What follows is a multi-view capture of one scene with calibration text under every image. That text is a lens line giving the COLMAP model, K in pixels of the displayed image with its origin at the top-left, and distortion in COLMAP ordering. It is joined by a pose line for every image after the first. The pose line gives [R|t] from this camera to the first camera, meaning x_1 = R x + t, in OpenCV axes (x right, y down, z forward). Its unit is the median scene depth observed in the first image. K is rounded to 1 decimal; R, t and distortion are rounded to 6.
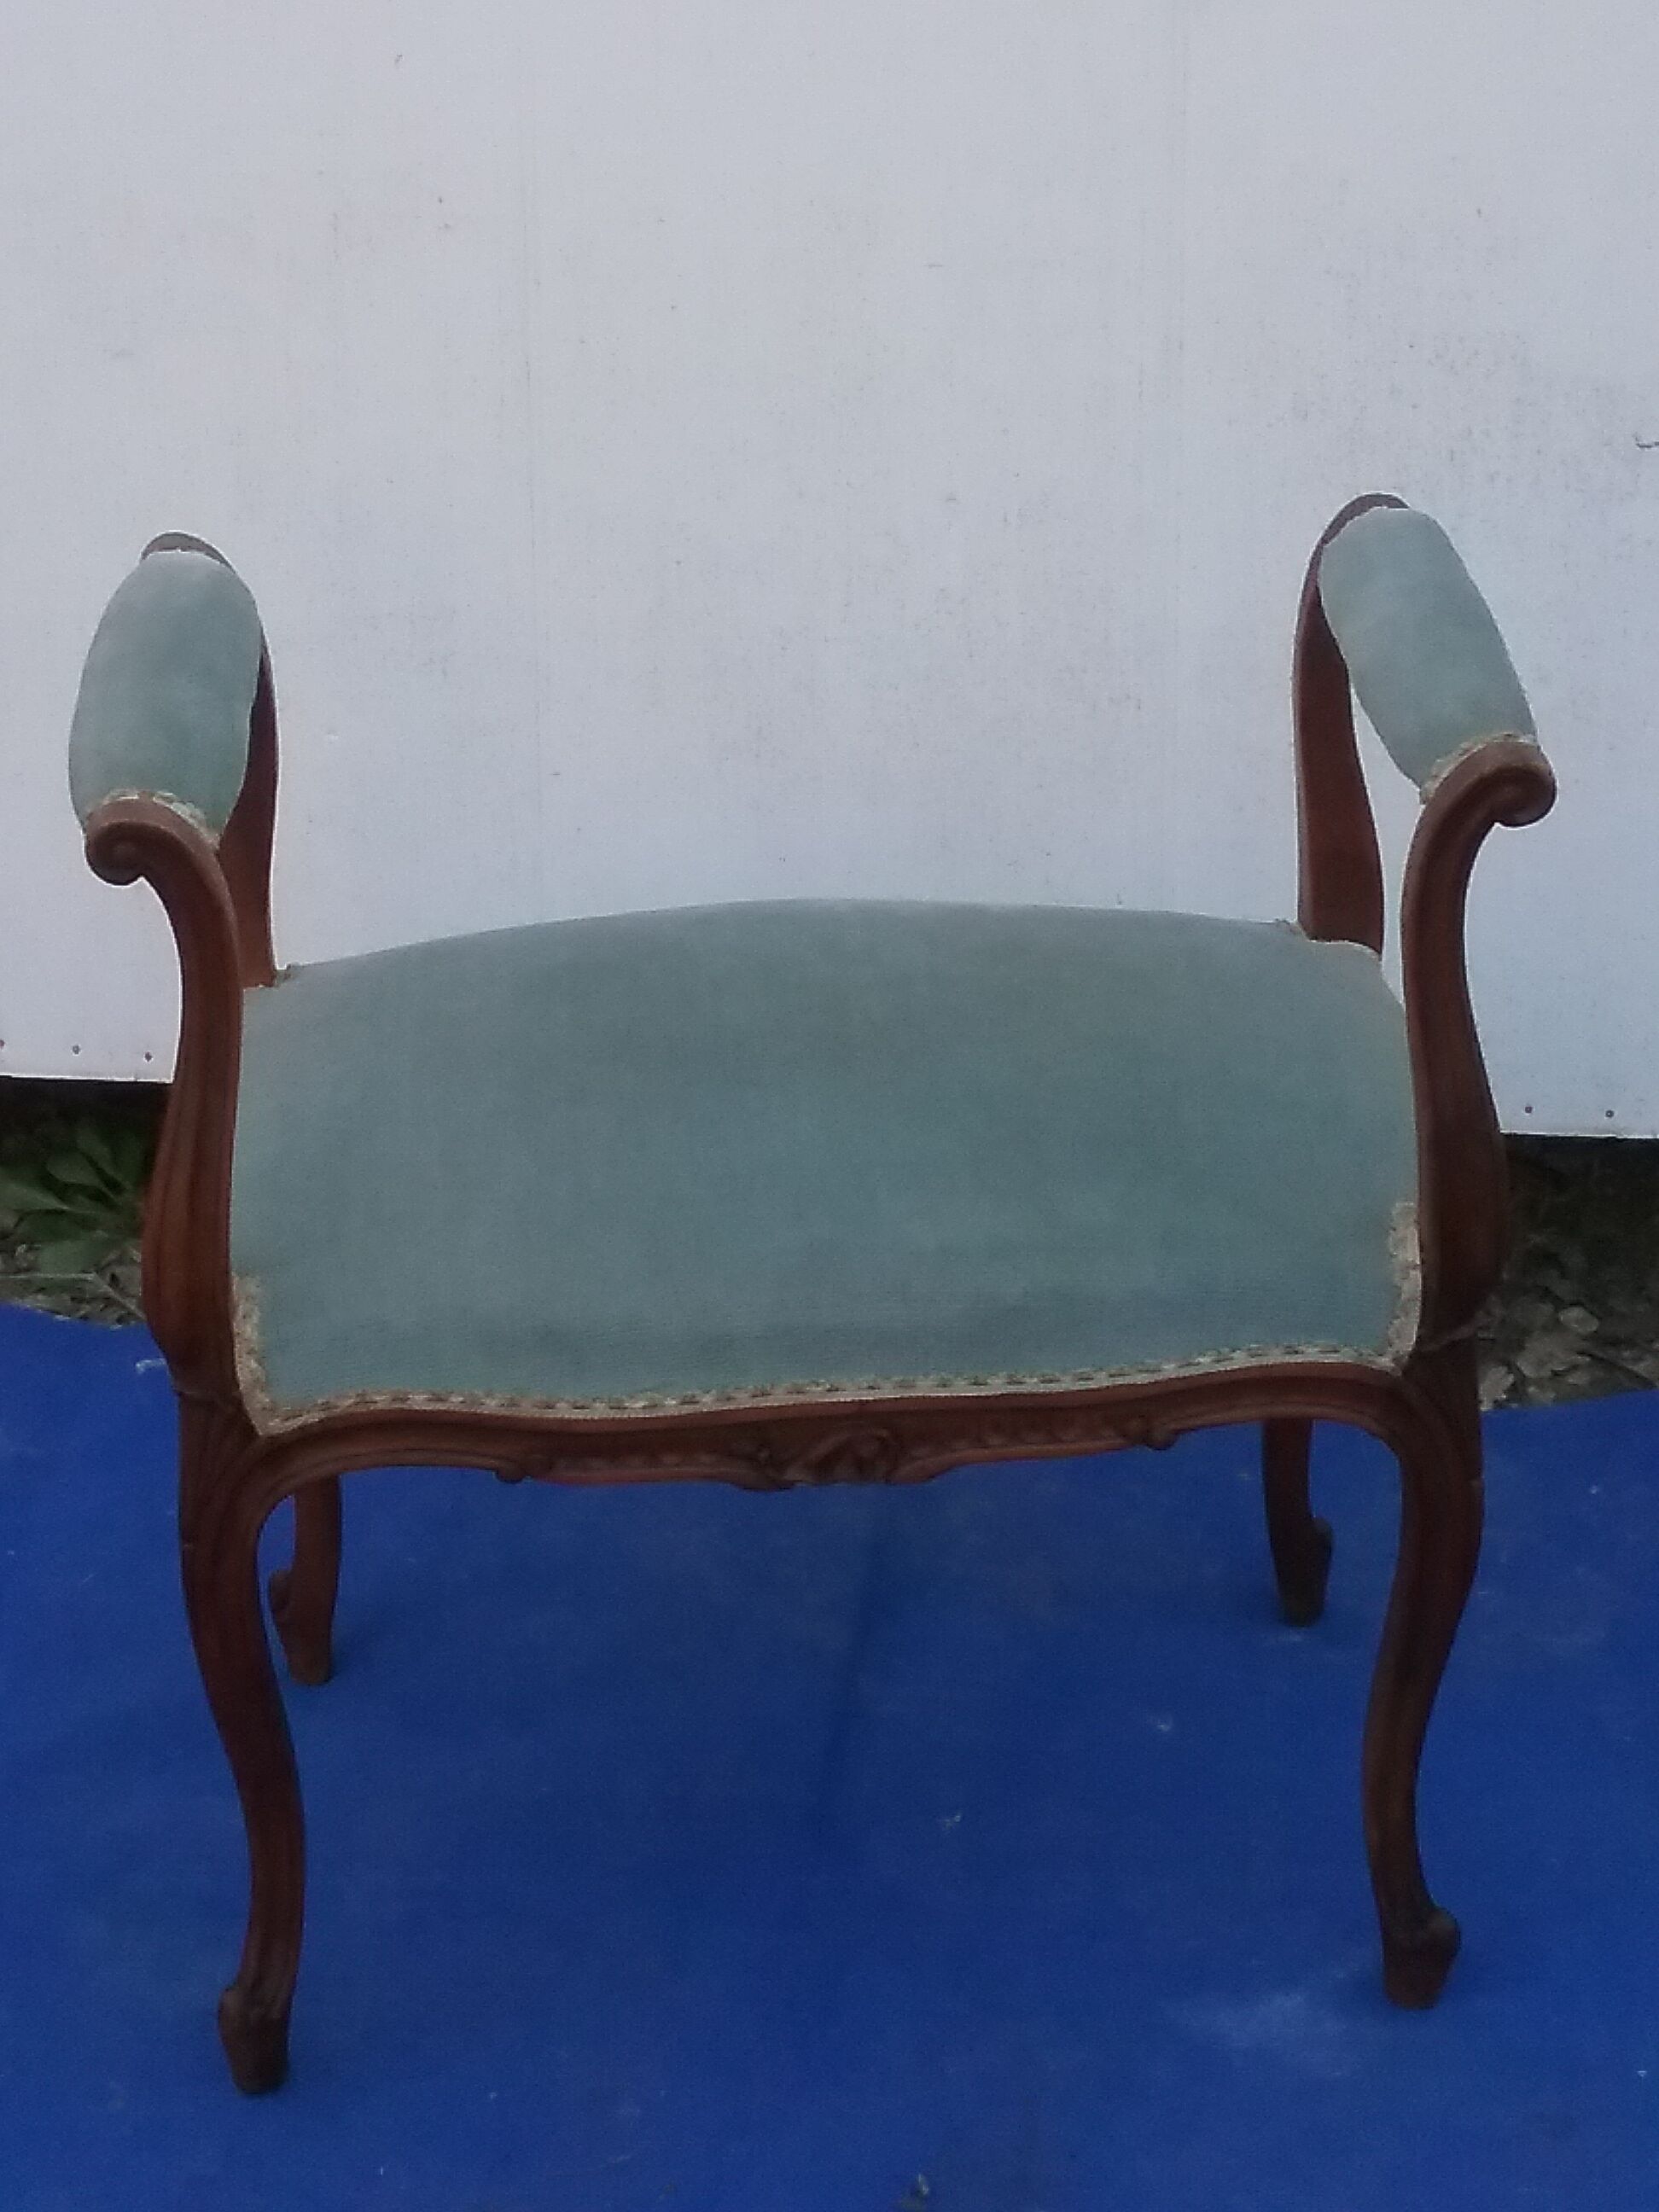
lens RADIAL K [[5015.0, 0, 829.5], [0, 5015.0, 1106.0], [0, 0, 1]] dist [0.004057, -0.423765]
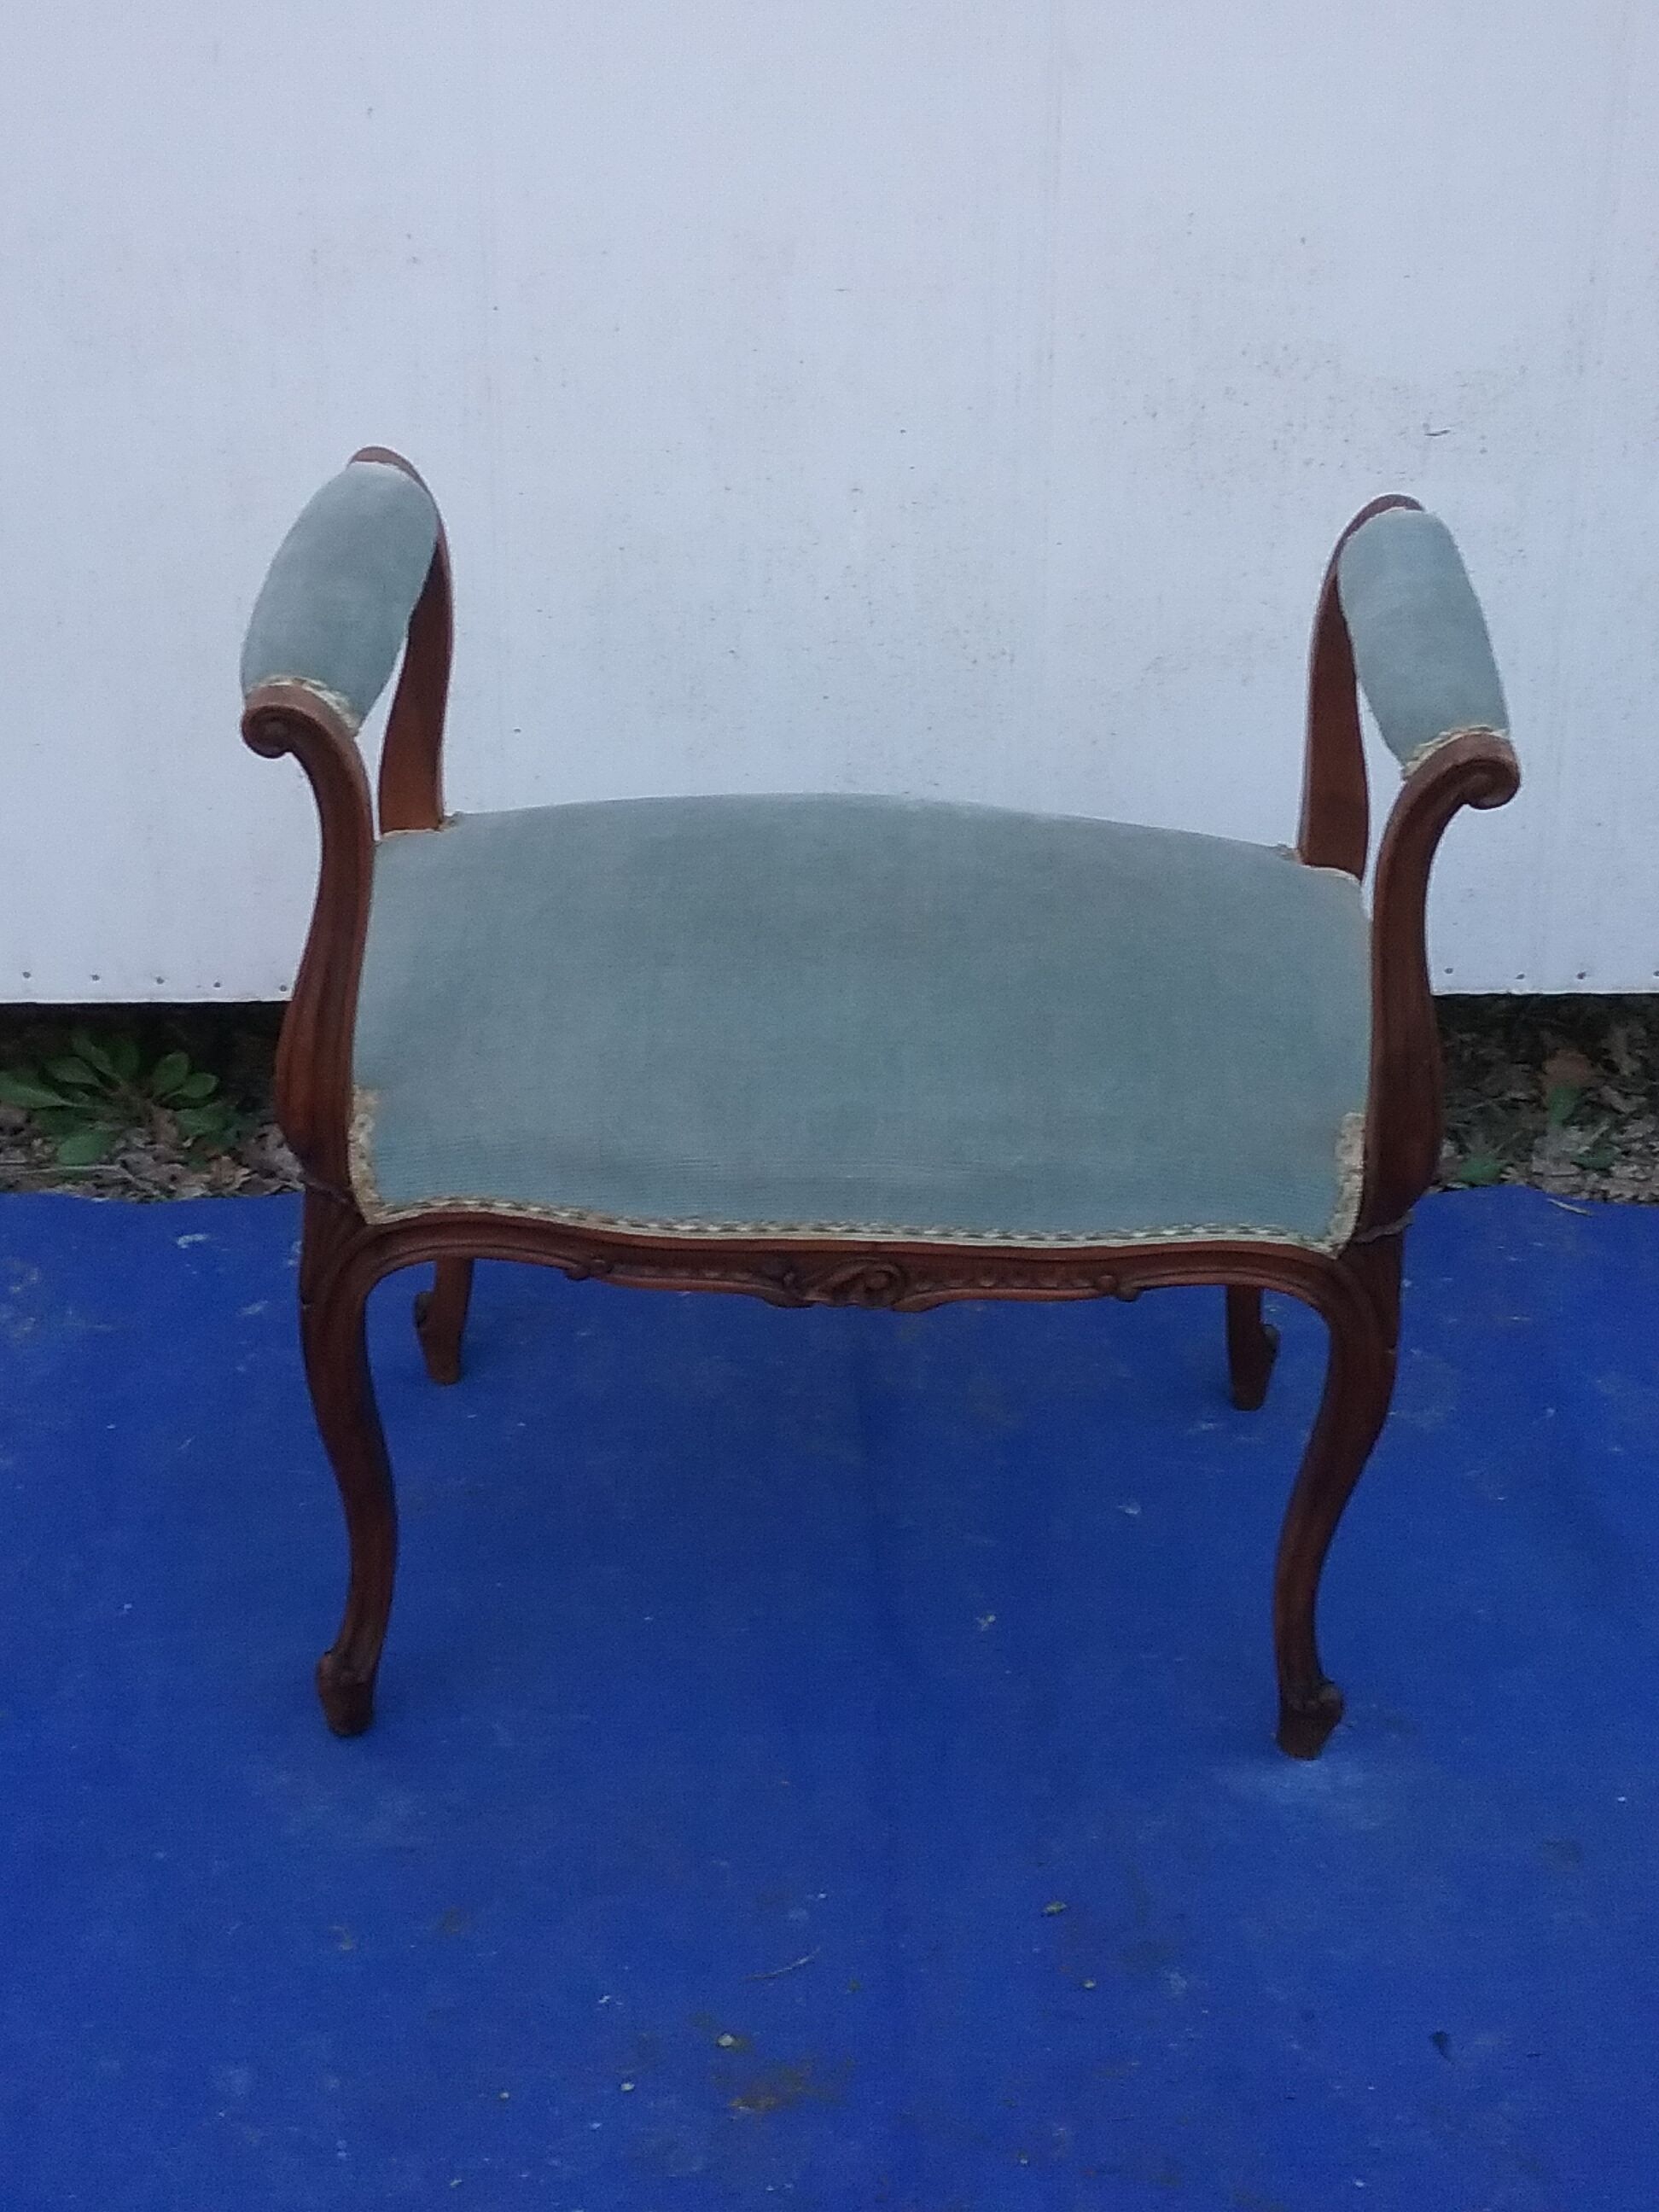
lens RADIAL K [[3346.0, 0, 821.3], [0, 3346.0, 1074.2], [0, 0, 1]] dist [0.033858, 0.059451]
pose [[0.994182, 0.092523, -0.055142, 0.033494], [-0.087719, 0.992601, 0.083957, -0.045181], [0.062502, -0.078632, 0.994942, 0.216729]]
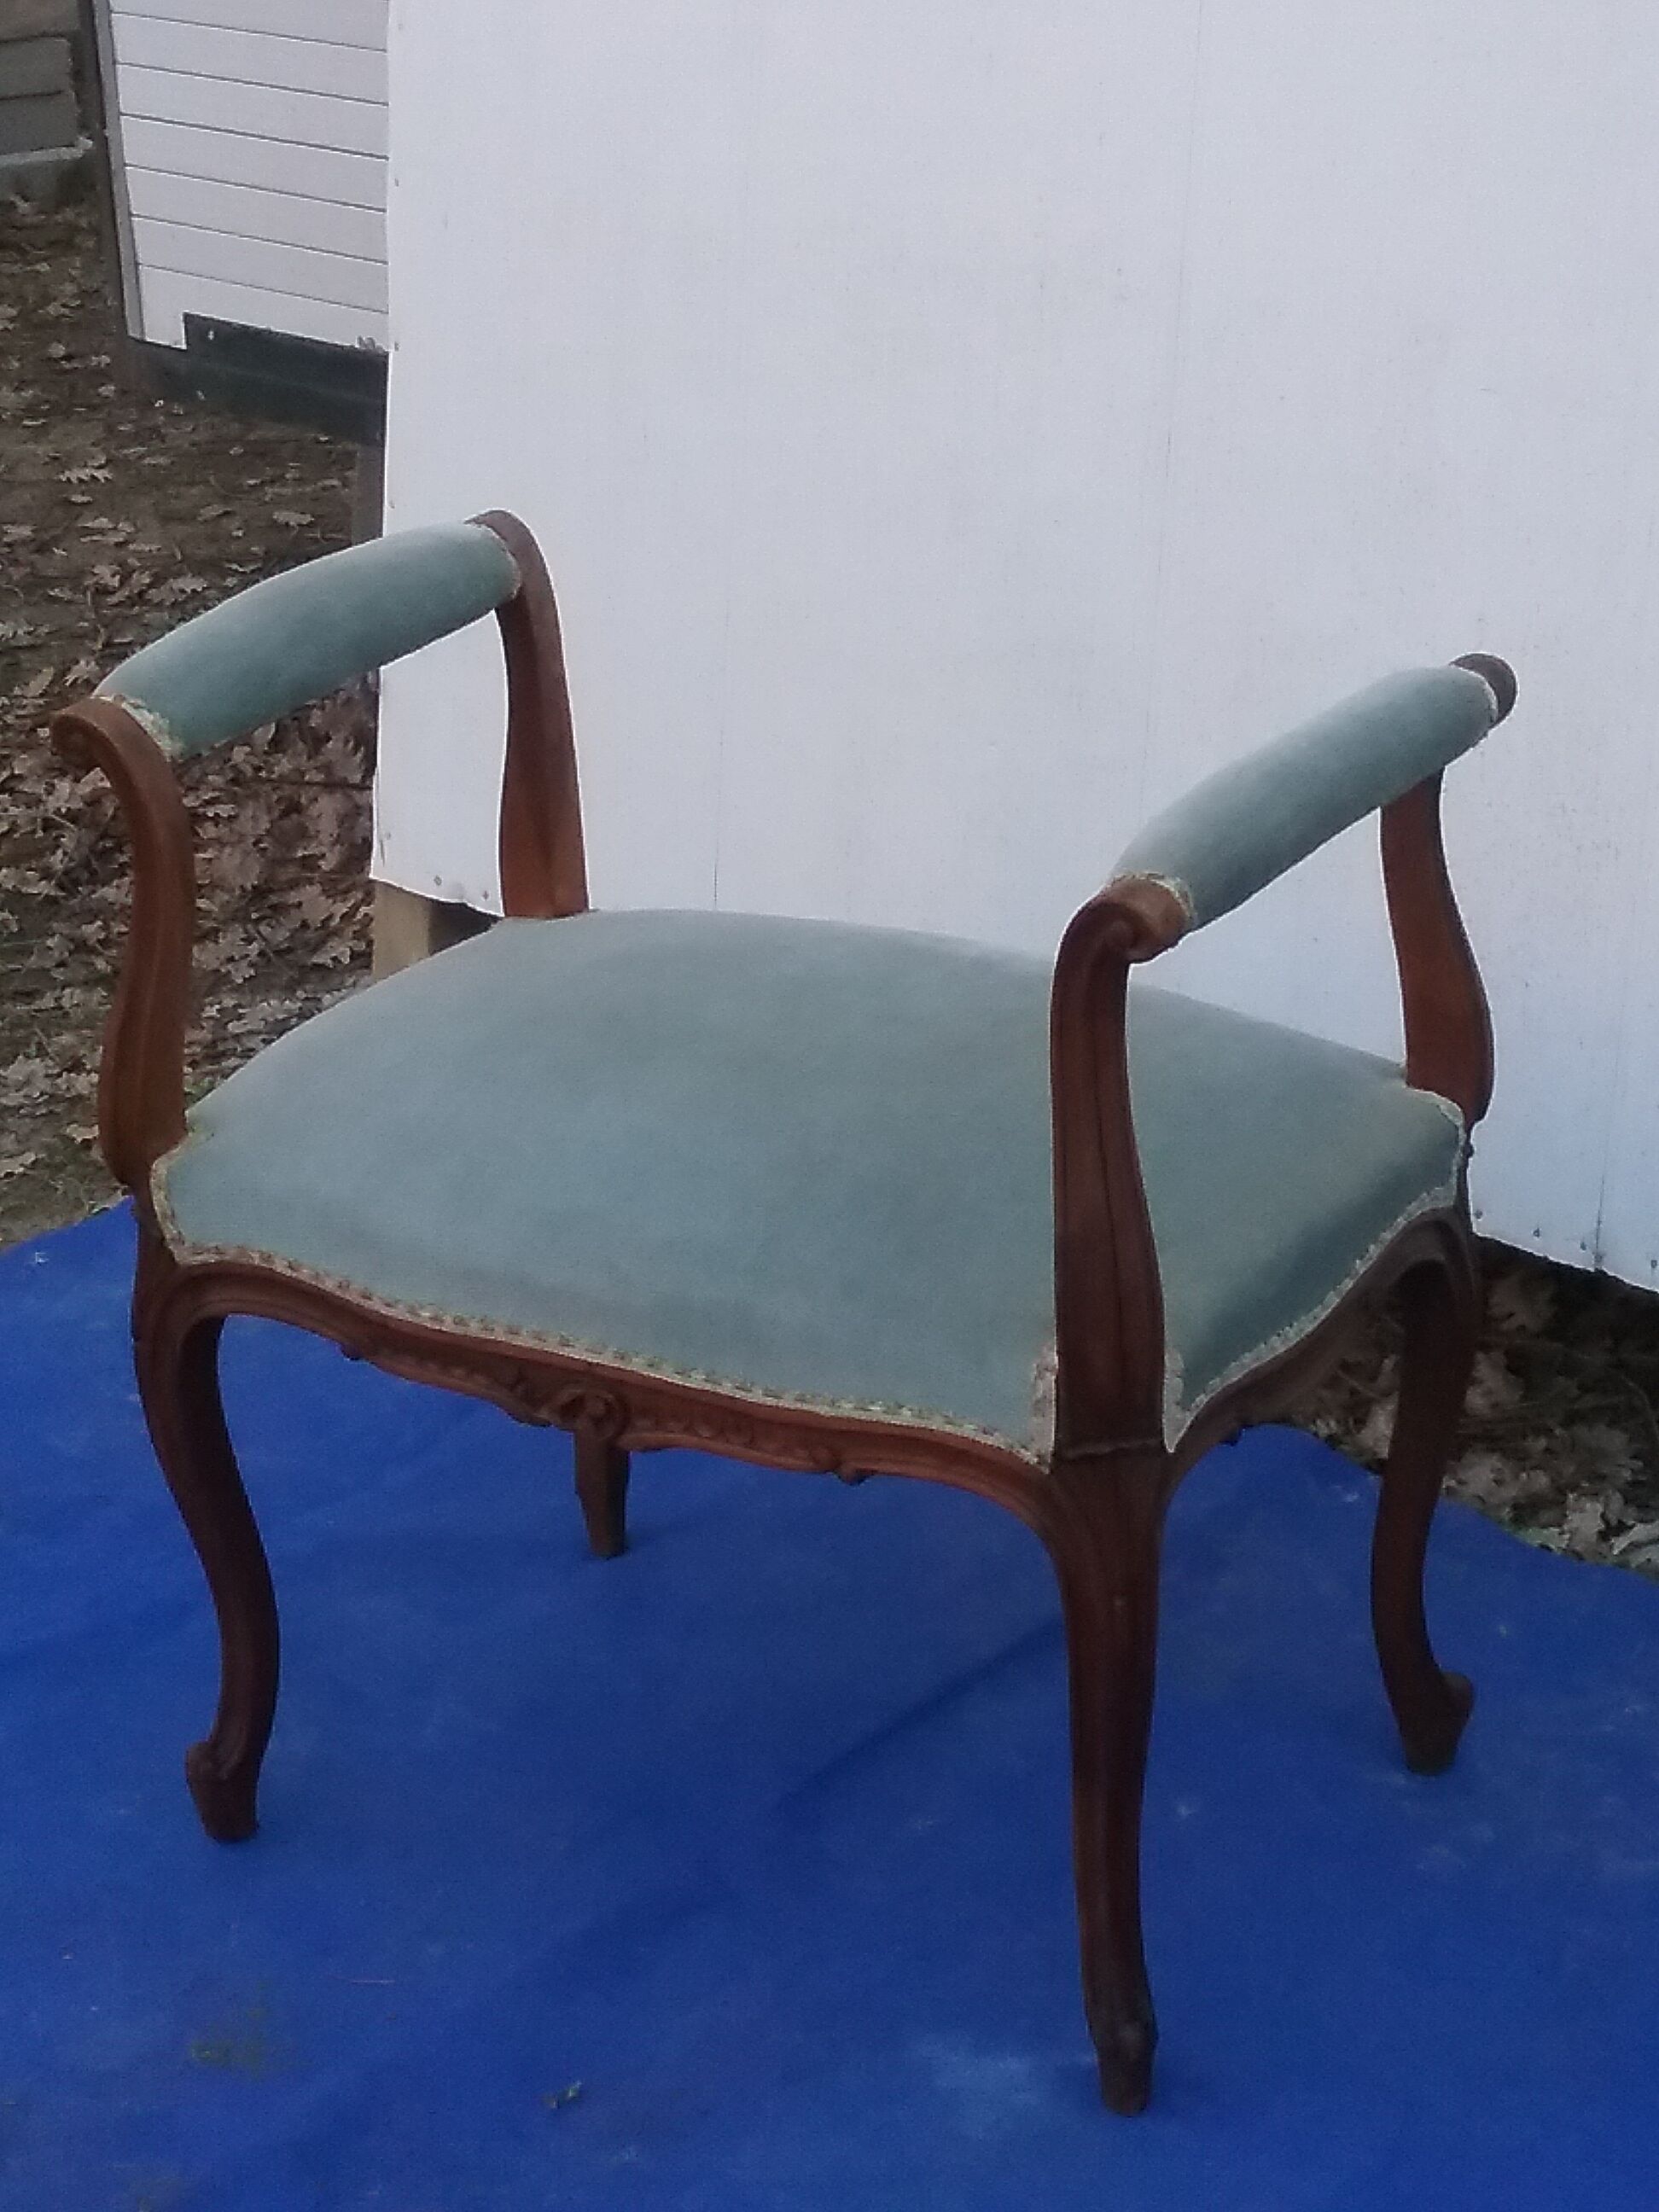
lens RADIAL K [[5015.0, 0, 829.5], [0, 5015.0, 1106.0], [0, 0, 1]] dist [0.004057, -0.423765]
pose [[0.787701, 0.213732, -0.577794, 0.664110], [-0.218968, 0.973780, 0.061693, -0.074125], [0.575830, 0.077923, 0.813848, 0.133622]]
